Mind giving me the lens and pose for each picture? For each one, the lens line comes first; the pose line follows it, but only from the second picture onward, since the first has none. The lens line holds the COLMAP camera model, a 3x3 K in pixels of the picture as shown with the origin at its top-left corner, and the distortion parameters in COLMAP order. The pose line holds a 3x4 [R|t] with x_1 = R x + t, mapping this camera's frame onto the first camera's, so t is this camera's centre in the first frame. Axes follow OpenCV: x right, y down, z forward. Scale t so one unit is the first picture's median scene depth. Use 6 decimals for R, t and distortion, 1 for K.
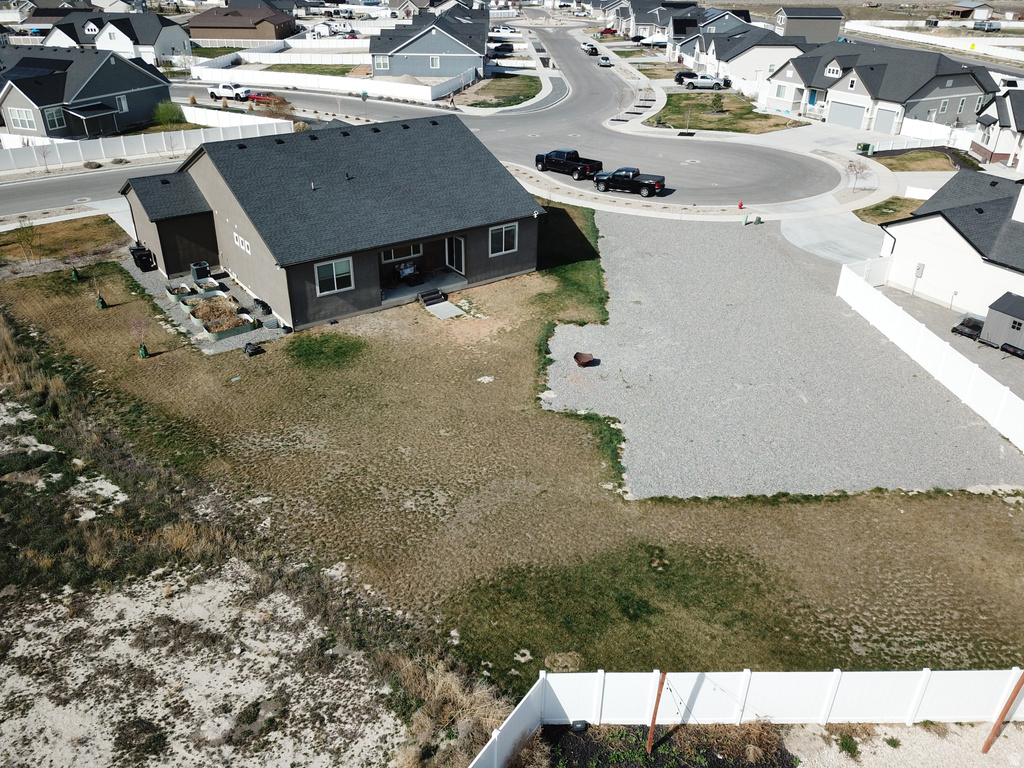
lens RADIAL K [[785.1, 0, 505.6], [0, 785.1, 384.9], [0, 0, 1]] dist [0.006767, -0.006505]
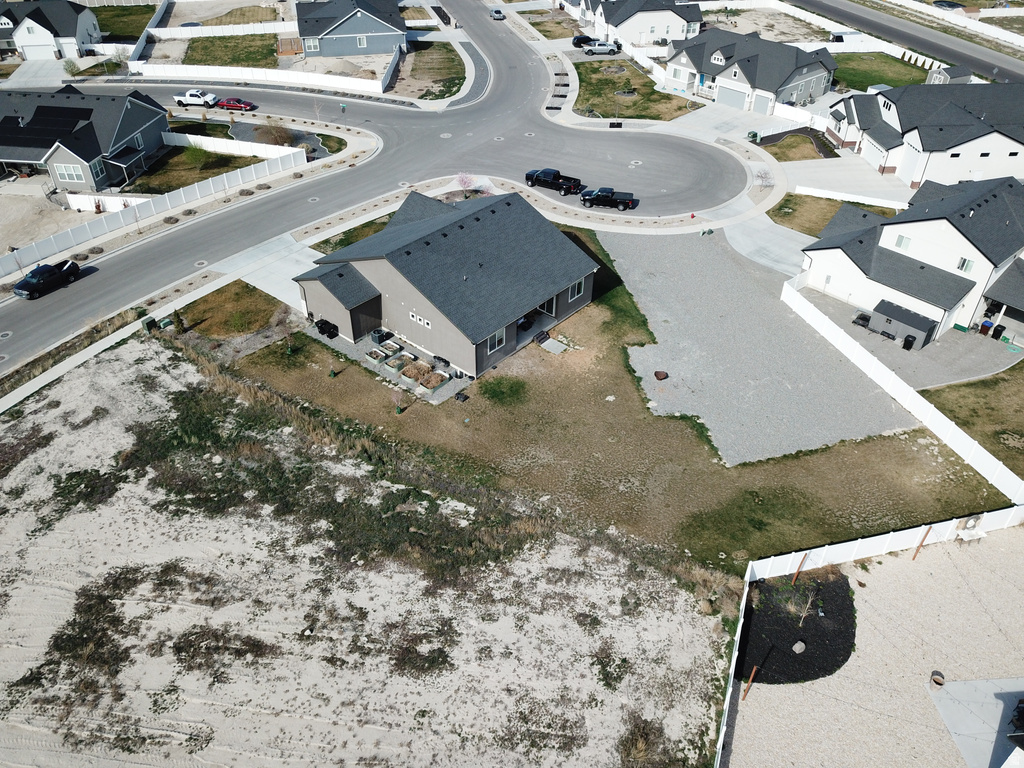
lens RADIAL K [[777.5, 0, 504.1], [0, 777.5, 388.4], [0, 0, 1]] dist [0.009258, -0.027806]
pose [[0.974835, -0.142044, 0.171816, -0.455130], [0.113367, 0.979493, 0.166556, -0.283277], [-0.191951, -0.142886, 0.970947, -0.485524]]
